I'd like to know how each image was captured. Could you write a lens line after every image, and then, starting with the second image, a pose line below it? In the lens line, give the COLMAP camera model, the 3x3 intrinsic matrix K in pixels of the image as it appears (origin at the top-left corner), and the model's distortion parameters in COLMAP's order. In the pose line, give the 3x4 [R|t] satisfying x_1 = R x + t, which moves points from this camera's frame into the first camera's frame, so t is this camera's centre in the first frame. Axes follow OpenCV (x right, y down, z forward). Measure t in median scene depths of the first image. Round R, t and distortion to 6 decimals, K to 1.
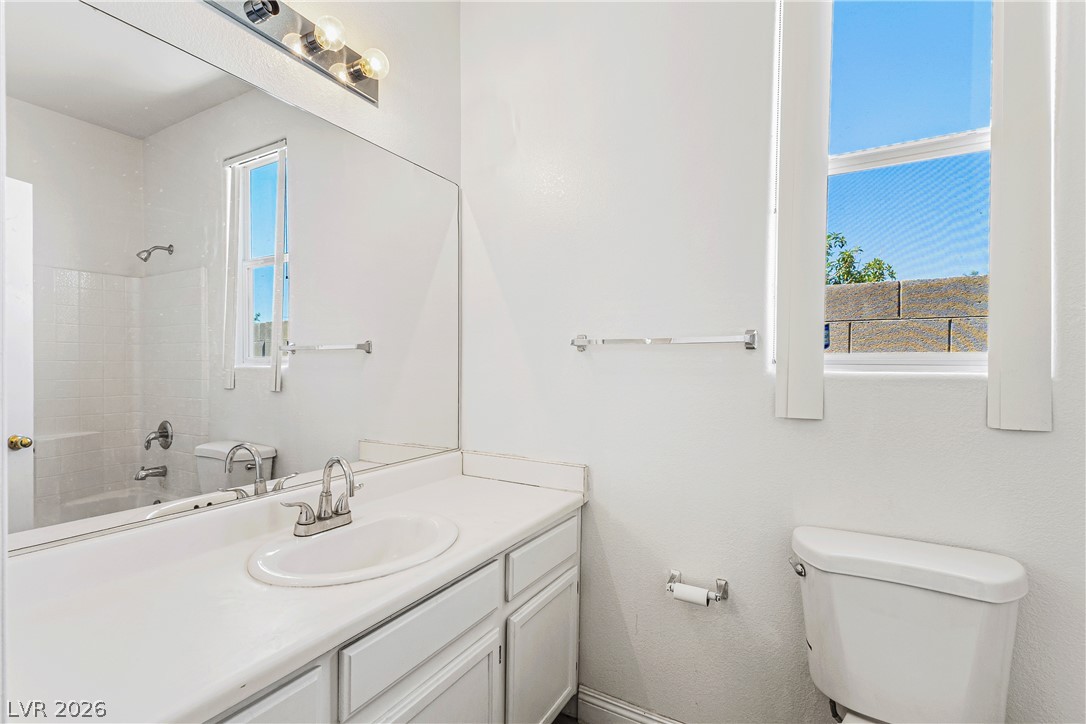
lens RADIAL K [[499.3, 0, 537.4], [0, 499.3, 363.2], [0, 0, 1]] dist [0.017845, -0.001015]
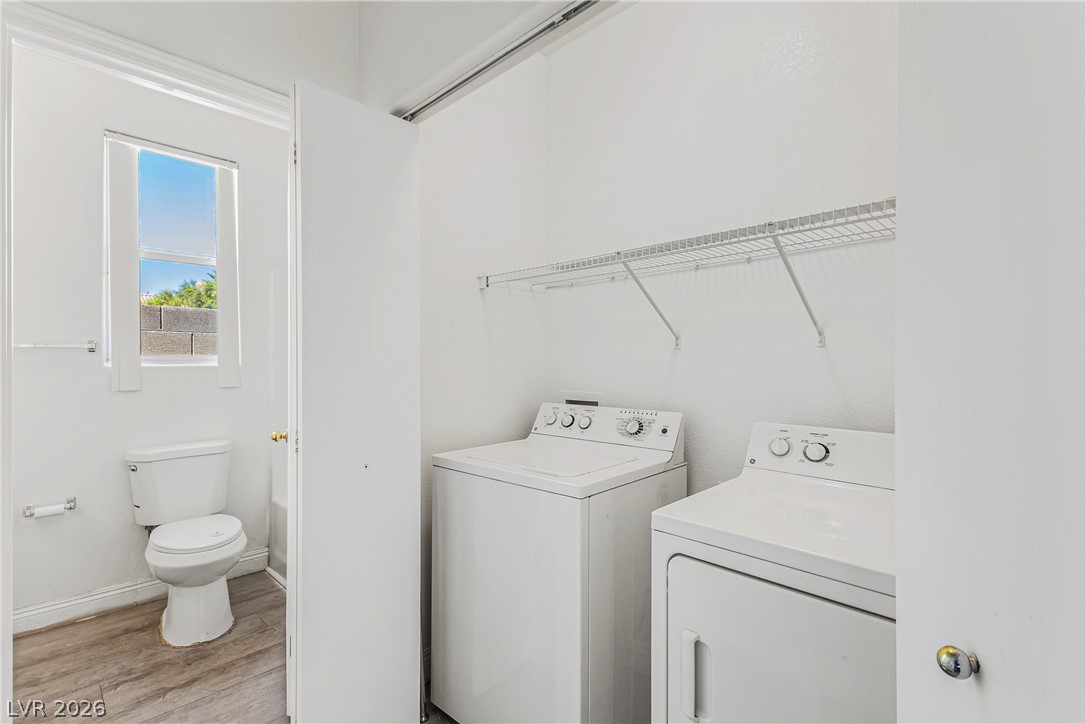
lens RADIAL K [[499.3, 0, 537.4], [0, 499.3, 363.2], [0, 0, 1]] dist [0.017845, -0.001015]
pose [[0.258351, -0.010831, 0.965990, -0.840835], [0.011596, 0.999900, 0.008110, 0.011675], [-0.965981, 0.009107, 0.258451, -0.889111]]
